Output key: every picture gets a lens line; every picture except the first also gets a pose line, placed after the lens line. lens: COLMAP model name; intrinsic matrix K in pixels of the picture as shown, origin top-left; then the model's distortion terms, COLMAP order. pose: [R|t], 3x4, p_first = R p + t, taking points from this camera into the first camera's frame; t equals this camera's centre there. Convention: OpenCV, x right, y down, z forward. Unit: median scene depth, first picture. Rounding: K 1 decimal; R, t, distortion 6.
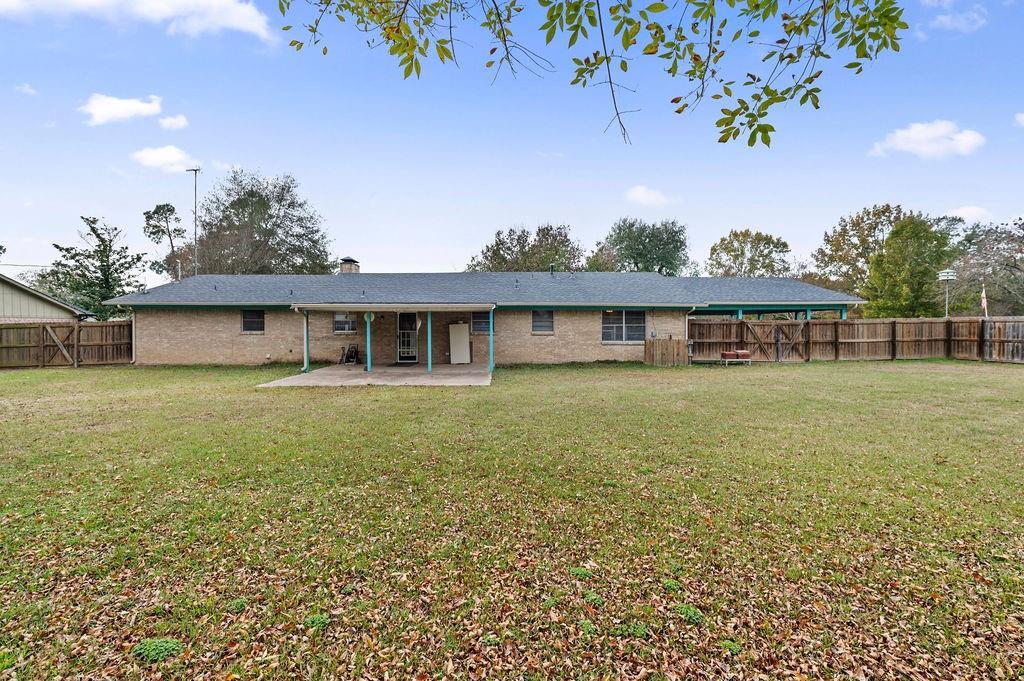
lens RADIAL K [[445.6, 0, 524.2], [0, 445.6, 326.1], [0, 0, 1]] dist [-0.006890, -0.000374]
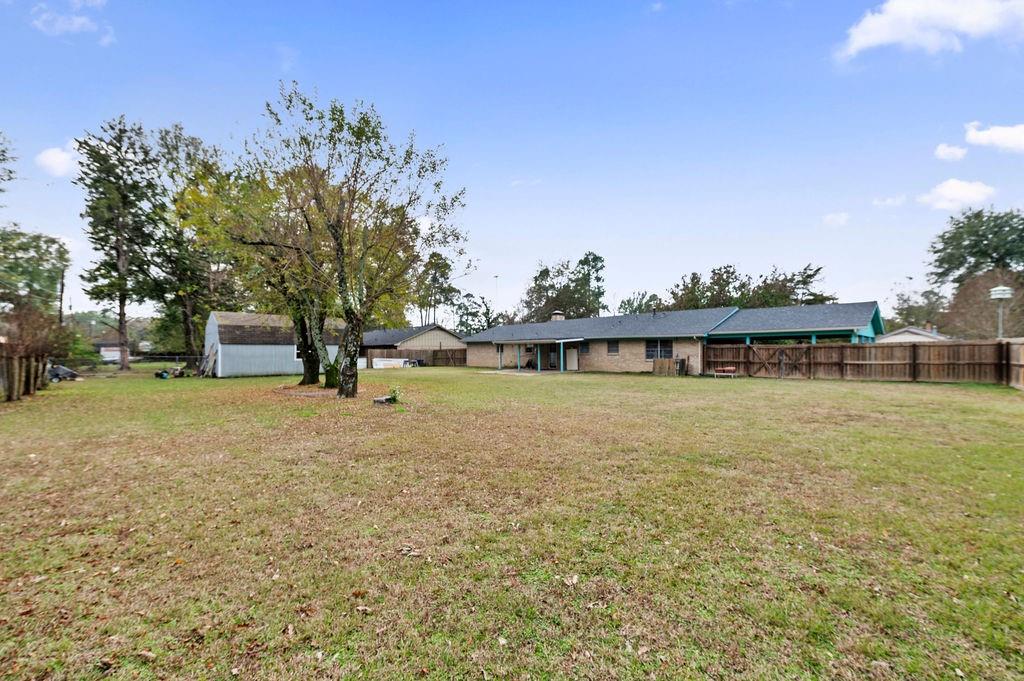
lens RADIAL K [[438.2, 0, 512.0], [0, 438.2, 340.5], [0, 0, 1]] dist [0.000190, -0.000006]
pose [[0.670656, -0.018621, -0.741534, 0.998747], [0.004508, 0.999769, -0.021029, -0.003152], [0.741754, 0.010760, 0.670585, -0.398752]]
